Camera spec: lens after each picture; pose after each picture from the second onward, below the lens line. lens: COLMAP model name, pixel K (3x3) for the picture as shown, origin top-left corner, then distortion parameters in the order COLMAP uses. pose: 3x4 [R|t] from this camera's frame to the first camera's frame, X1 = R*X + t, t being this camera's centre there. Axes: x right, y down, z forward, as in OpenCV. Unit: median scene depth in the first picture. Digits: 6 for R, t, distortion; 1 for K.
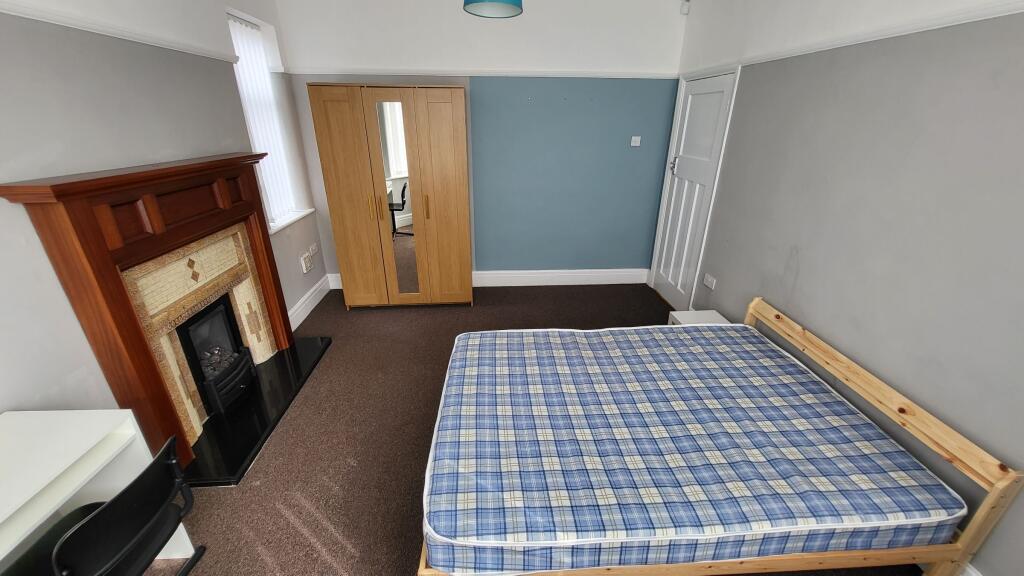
lens RADIAL K [[401.2, 0, 513.4], [0, 401.2, 288.8], [0, 0, 1]] dist [0.000482, 0.000403]
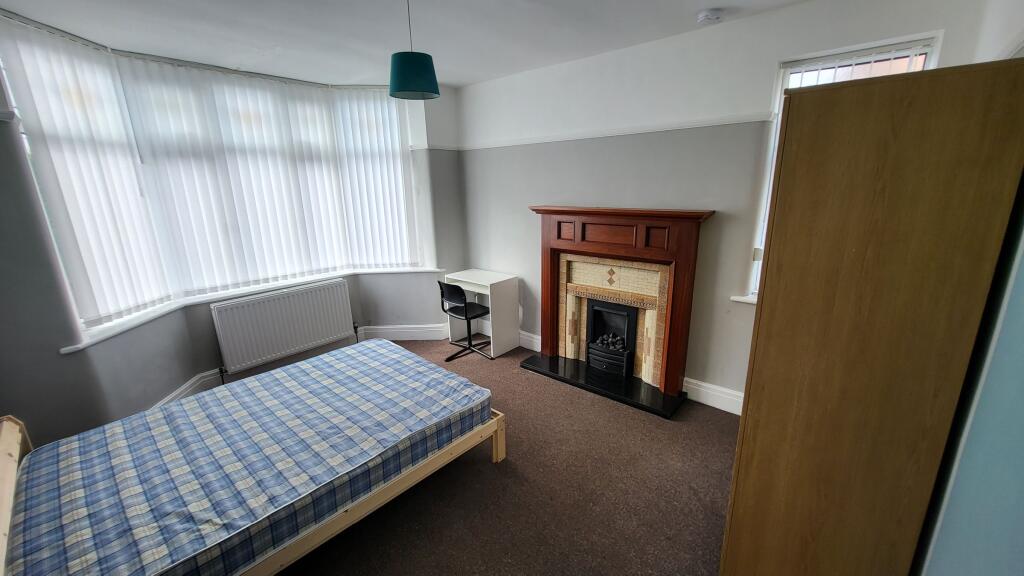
lens RADIAL K [[401.2, 0, 512.4], [0, 401.2, 289.6], [0, 0, 1]] dist [0.000482, 0.000403]
pose [[-0.703685, 0.191466, -0.684228, 0.456385], [-0.259873, 0.826925, 0.498660, -0.622494], [0.661282, 0.528712, -0.532137, 1.504399]]
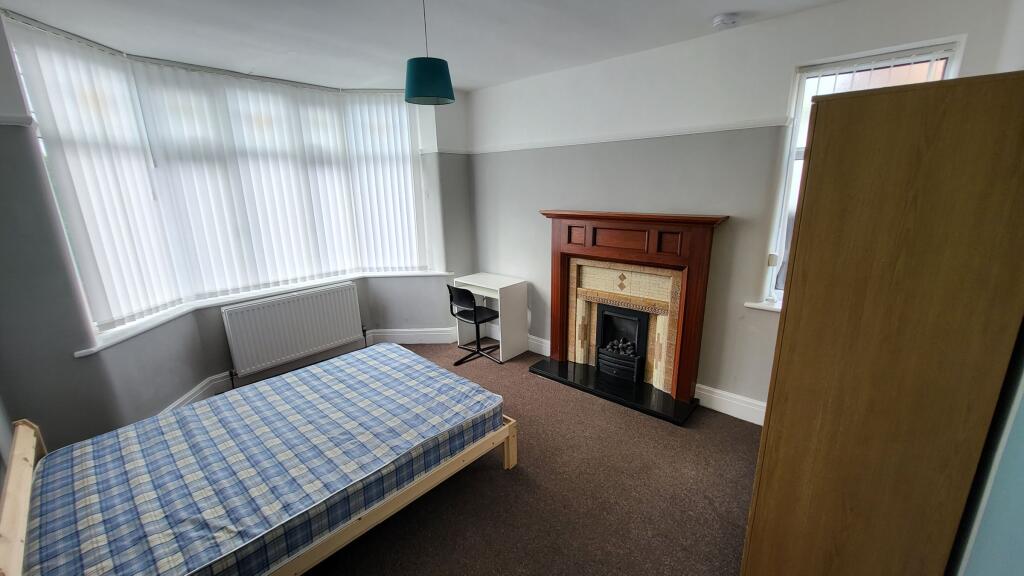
lens RADIAL K [[401.2, 0, 511.7], [0, 401.2, 288.9], [0, 0, 1]] dist [0.000482, 0.000403]
pose [[-0.710833, 0.184069, -0.678848, 0.467827], [-0.258951, 0.828872, 0.495900, -0.620373], [0.653958, 0.528290, -0.541525, 1.479471]]
